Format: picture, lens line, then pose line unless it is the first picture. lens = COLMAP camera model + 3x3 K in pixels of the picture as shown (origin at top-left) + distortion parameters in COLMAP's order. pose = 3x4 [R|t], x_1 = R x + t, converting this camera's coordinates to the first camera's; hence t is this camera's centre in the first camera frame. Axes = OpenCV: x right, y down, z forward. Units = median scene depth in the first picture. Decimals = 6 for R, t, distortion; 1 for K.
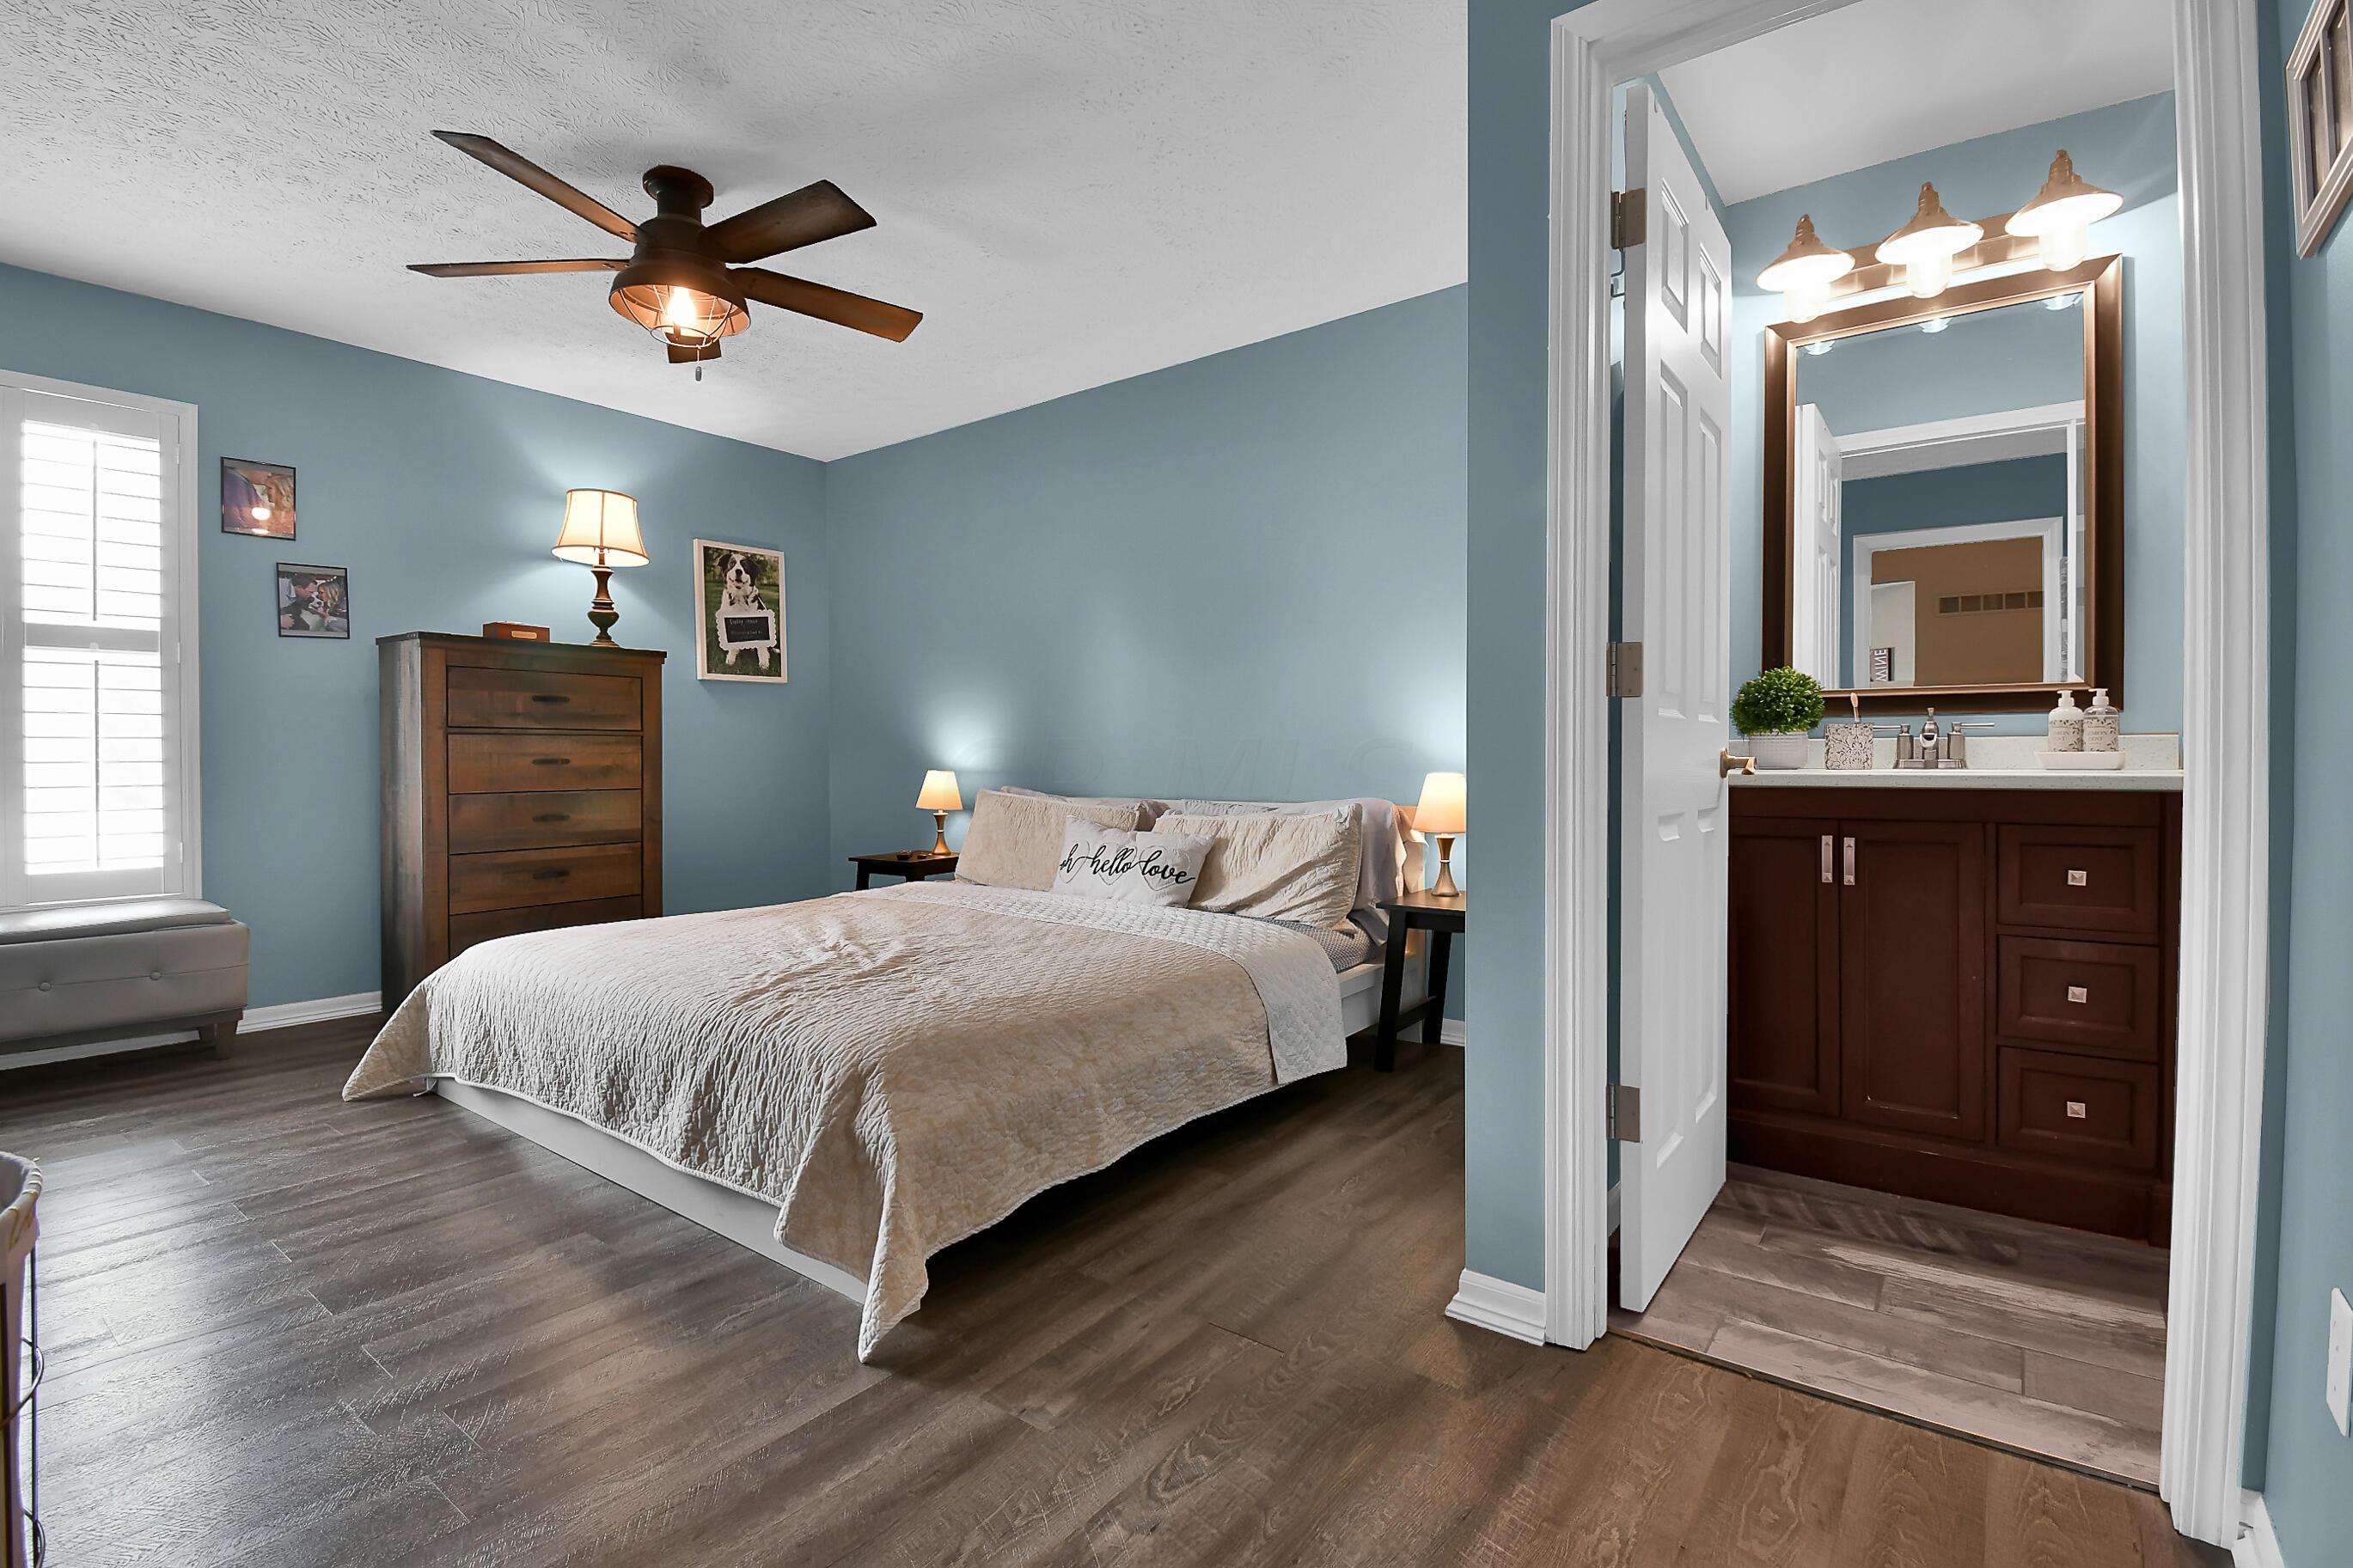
lens RADIAL K [[1089.5, 0, 1176.5], [0, 1089.5, 784.0], [0, 0, 1]] dist [0.033590, -0.035574]
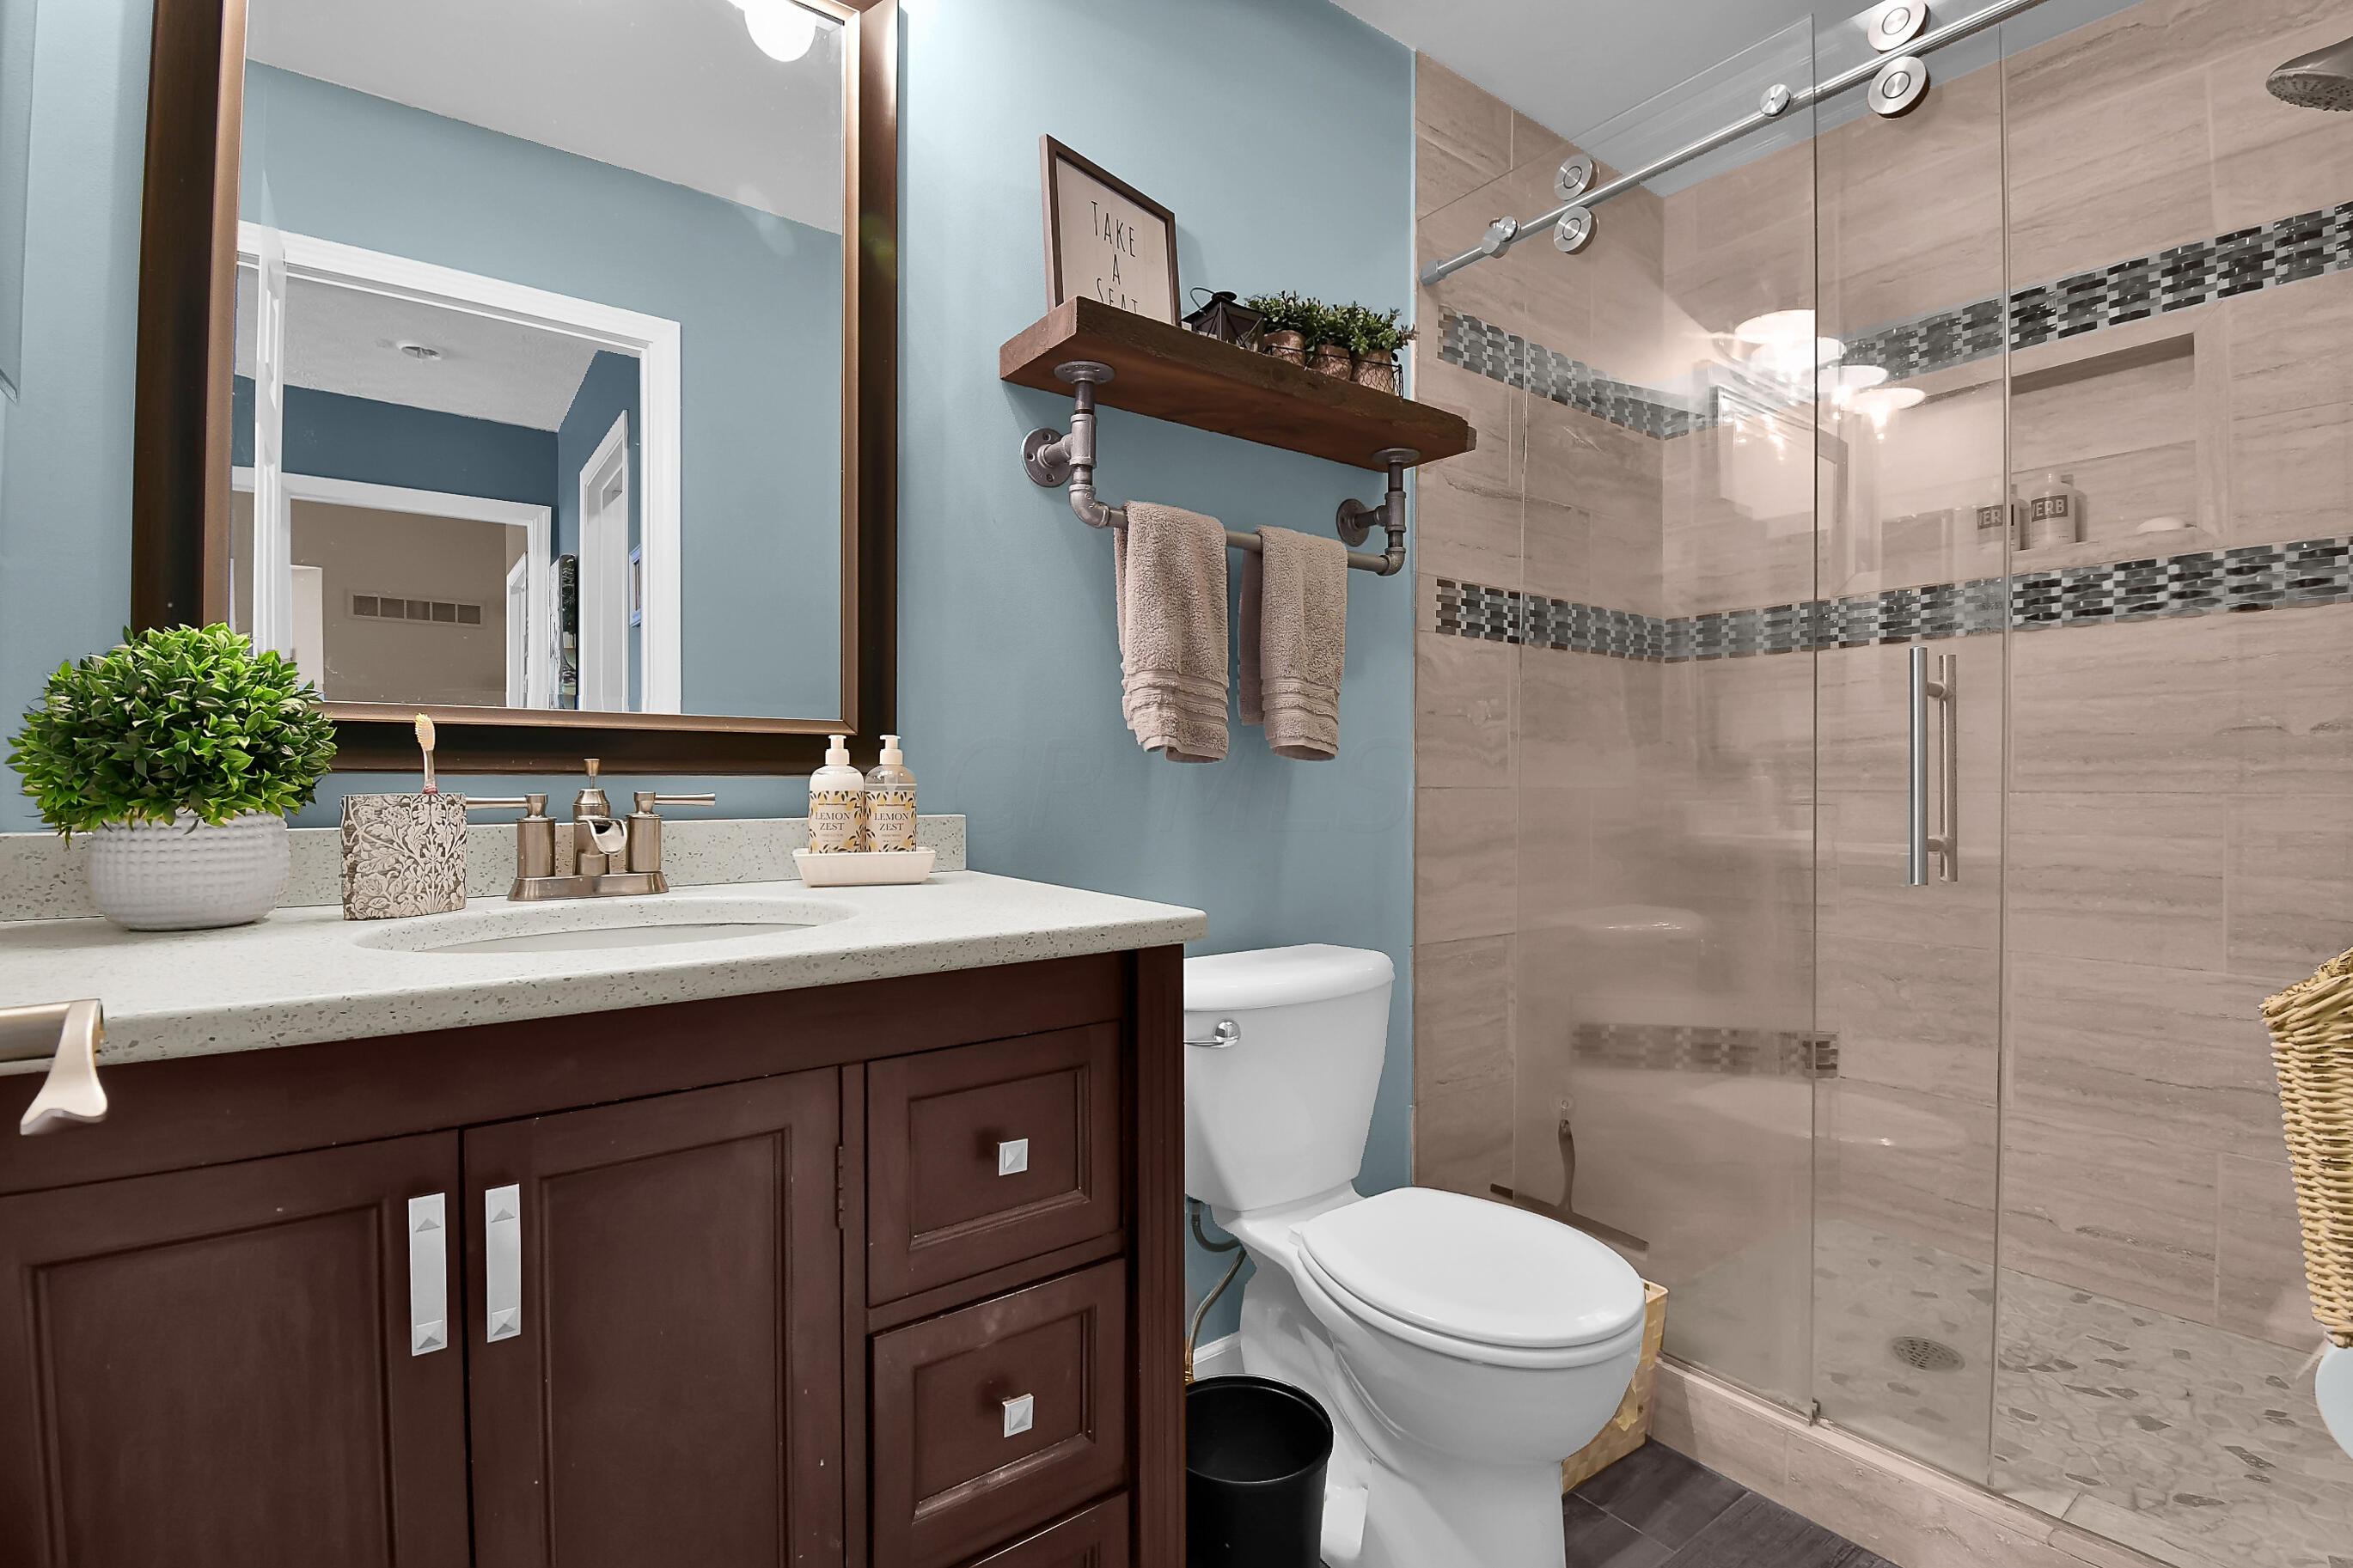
lens RADIAL K [[1063.7, 0, 1171.8], [0, 1063.7, 789.4], [0, 0, 1]] dist [-0.001085, -0.016548]
pose [[0.275268, -0.008630, 0.961329, 0.343700], [0.018230, 0.999827, 0.003755, -0.054675], [-0.961195, 0.016491, 0.275377, 0.665048]]
